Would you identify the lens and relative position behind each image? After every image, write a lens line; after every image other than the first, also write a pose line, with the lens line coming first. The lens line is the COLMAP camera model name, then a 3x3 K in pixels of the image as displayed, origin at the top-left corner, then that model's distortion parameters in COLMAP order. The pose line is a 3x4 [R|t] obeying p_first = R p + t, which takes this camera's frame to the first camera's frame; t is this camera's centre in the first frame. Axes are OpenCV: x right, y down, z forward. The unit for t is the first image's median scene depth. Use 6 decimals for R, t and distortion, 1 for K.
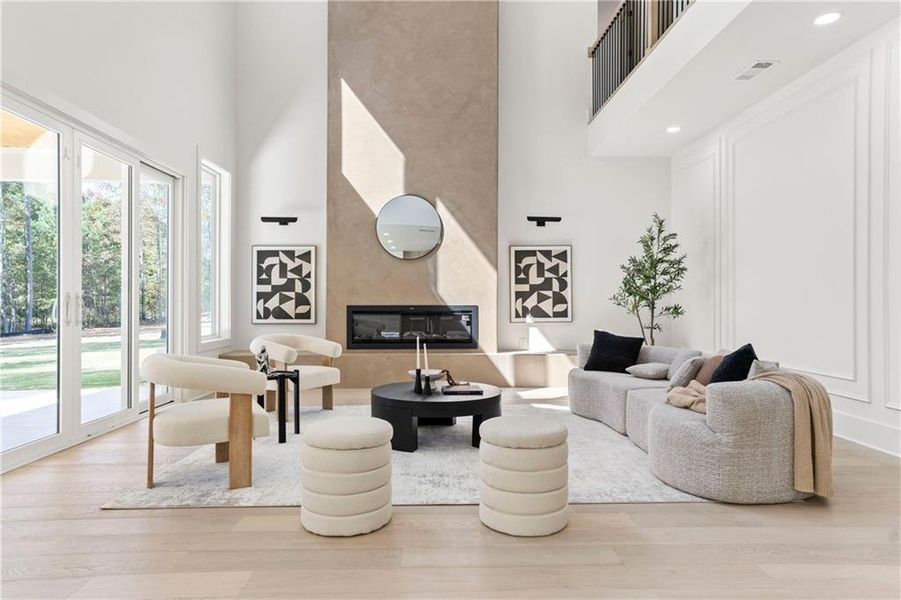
lens RADIAL K [[562.4, 0, 452.5], [0, 562.4, 301.5], [0, 0, 1]] dist [-0.009480, 0.004356]
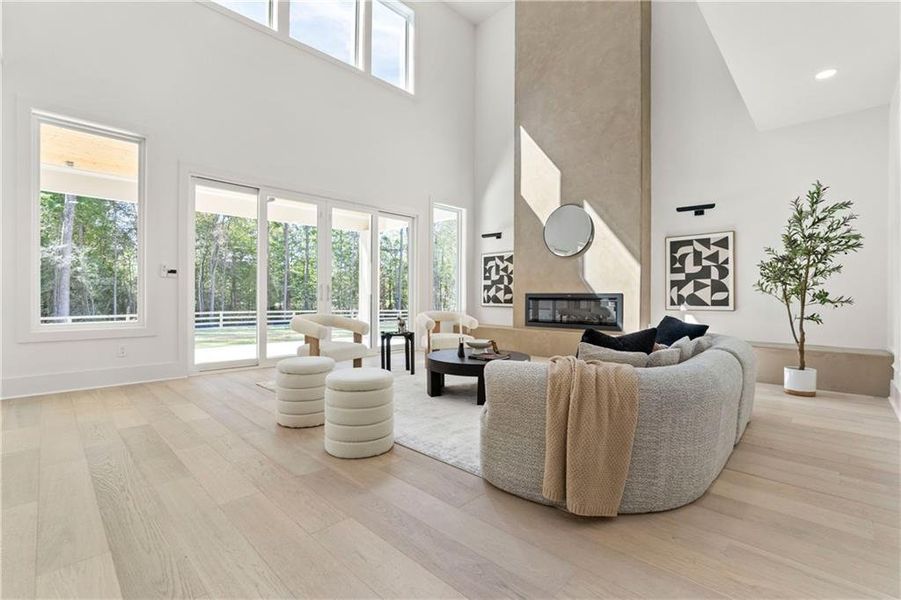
lens RADIAL K [[411.1, 0, 445.5], [0, 411.1, 288.3], [0, 0, 1]] dist [0.004347, 0.001373]
pose [[0.692160, -0.010703, -0.721665, 0.387081], [0.010026, 0.999936, -0.005214, -0.003316], [0.721675, -0.003626, 0.692223, 0.167139]]
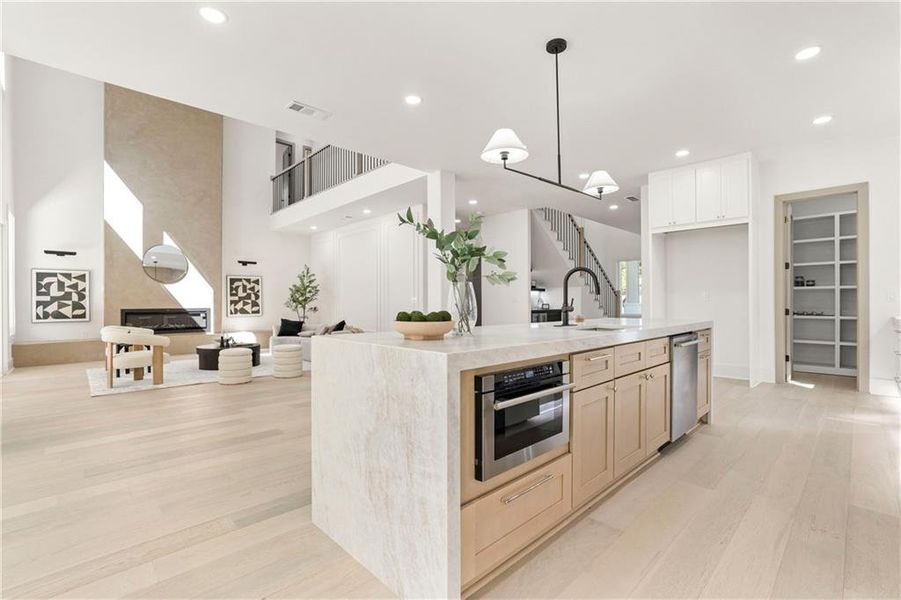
lens RADIAL K [[411.1, 0, 453.6], [0, 411.1, 297.9], [0, 0, 1]] dist [-0.028856, 0.006215]
pose [[0.739064, 0.002111, 0.673632, -0.257270], [0.004831, 0.999953, -0.008434, -0.010813], [-0.673618, 0.009488, 0.739018, -0.507824]]
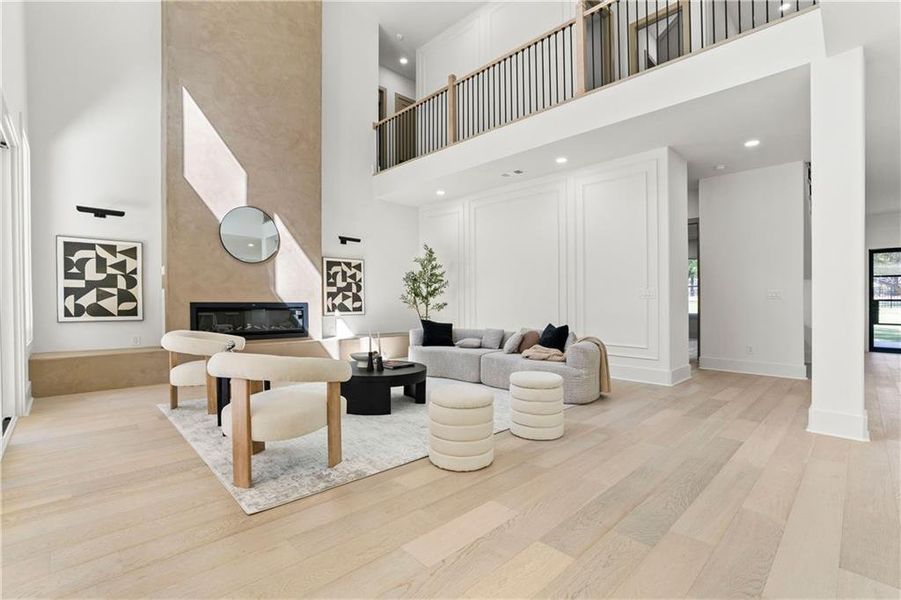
lens RADIAL K [[411.1, 0, 441.4], [0, 411.1, 304.8], [0, 0, 1]] dist [-0.028856, 0.006215]
pose [[0.745049, -0.000905, 0.667009, -0.337919], [-0.007299, 0.999928, 0.009509, 0.000966], [-0.666970, -0.011953, 0.744989, 0.109812]]
